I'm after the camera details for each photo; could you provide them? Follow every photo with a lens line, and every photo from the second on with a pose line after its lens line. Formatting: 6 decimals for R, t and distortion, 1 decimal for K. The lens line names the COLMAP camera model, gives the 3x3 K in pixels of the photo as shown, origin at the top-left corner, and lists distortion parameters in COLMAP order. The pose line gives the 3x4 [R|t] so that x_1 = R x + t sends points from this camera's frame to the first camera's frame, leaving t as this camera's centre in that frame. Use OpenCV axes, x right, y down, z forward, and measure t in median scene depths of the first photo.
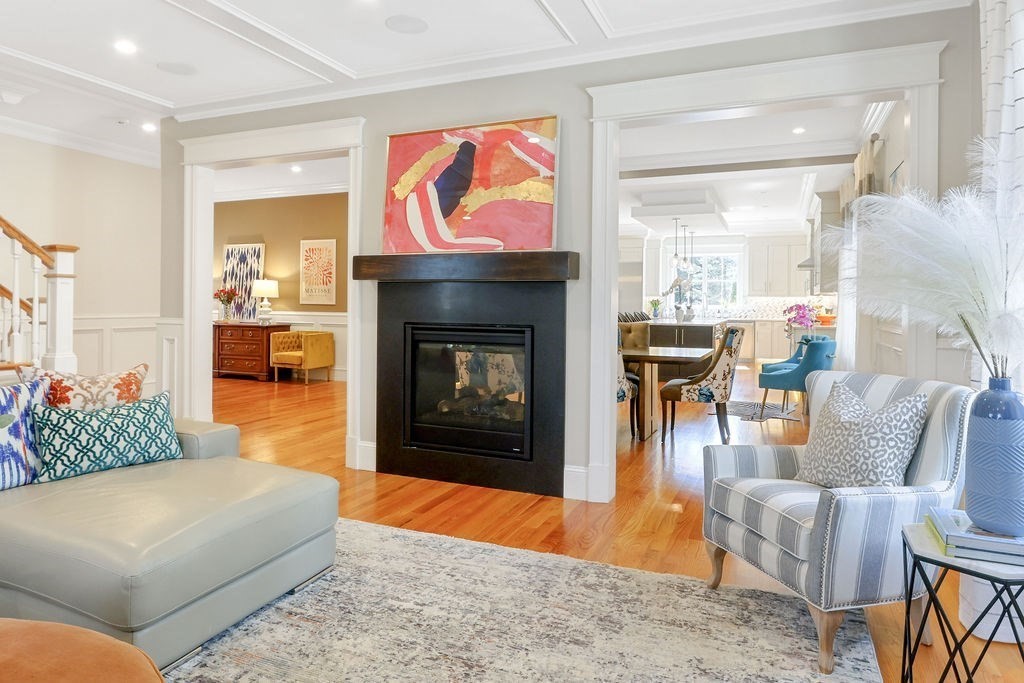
lens RADIAL K [[639.4, 0, 491.5], [0, 639.4, 299.7], [0, 0, 1]] dist [-0.020137, 0.001950]
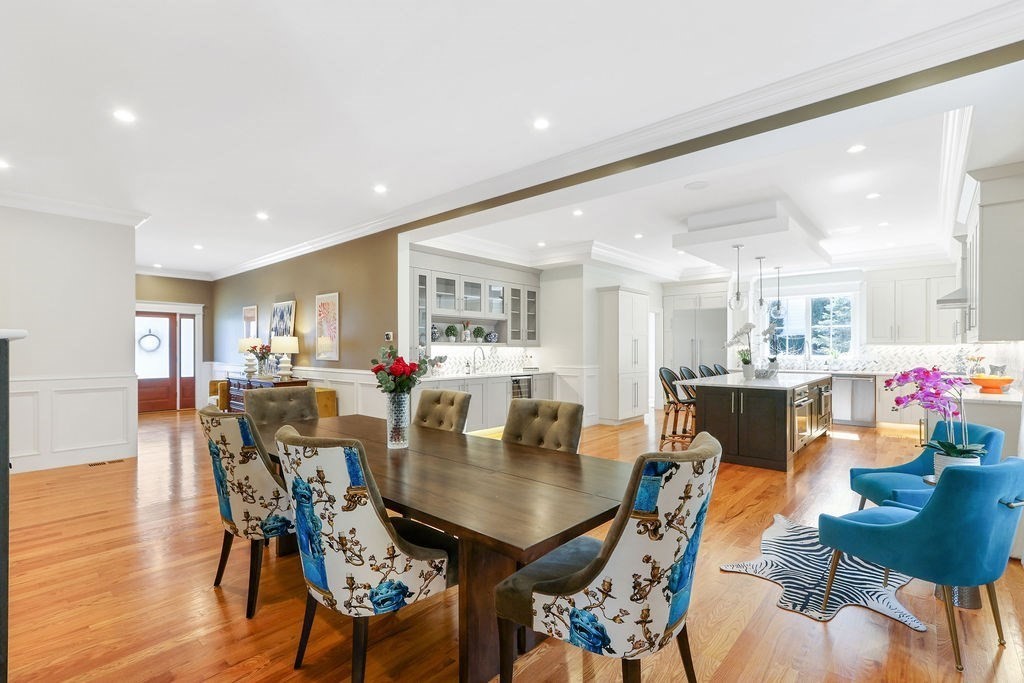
lens RADIAL K [[475.5, 0, 504.8], [0, 475.5, 349.8], [0, 0, 1]] dist [0.001023, 0.000485]
pose [[0.953489, -0.009851, -0.301266, 0.199635], [0.011068, 0.999936, 0.002333, -0.007460], [0.301224, -0.005559, 0.953537, 0.386683]]
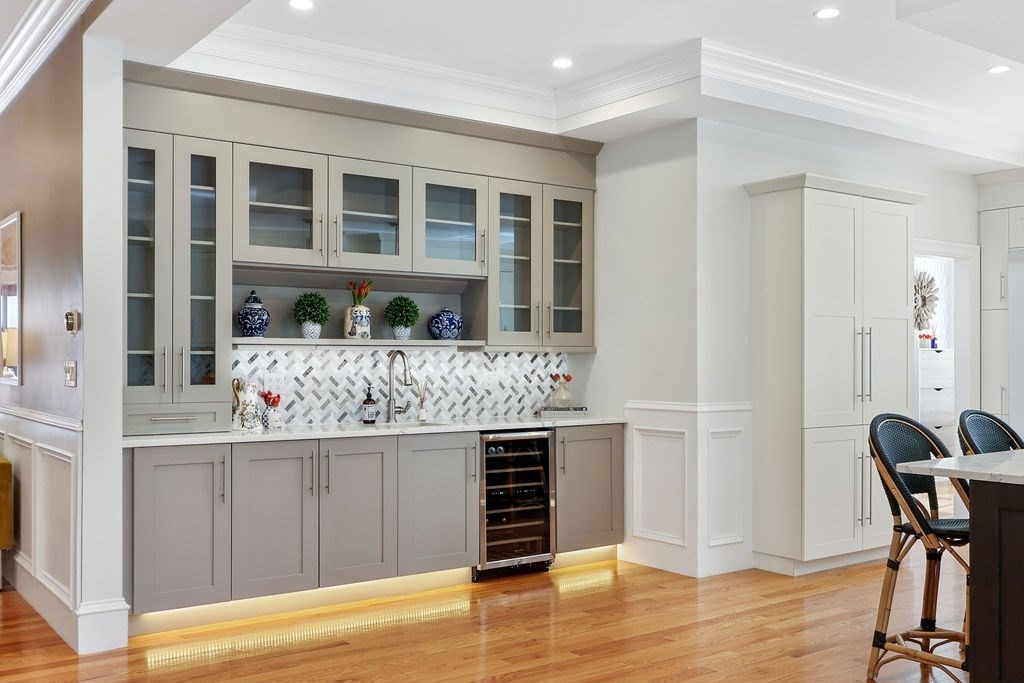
lens RADIAL K [[1000.5, 0, 513.3], [0, 1000.5, 347.8], [0, 0, 1]] dist [-0.001282, 0.000000]
pose [[0.867109, -0.015584, -0.497875, 0.304238], [0.011326, 0.999869, -0.011571, -0.004538], [0.497990, 0.004394, 0.867171, 0.667640]]
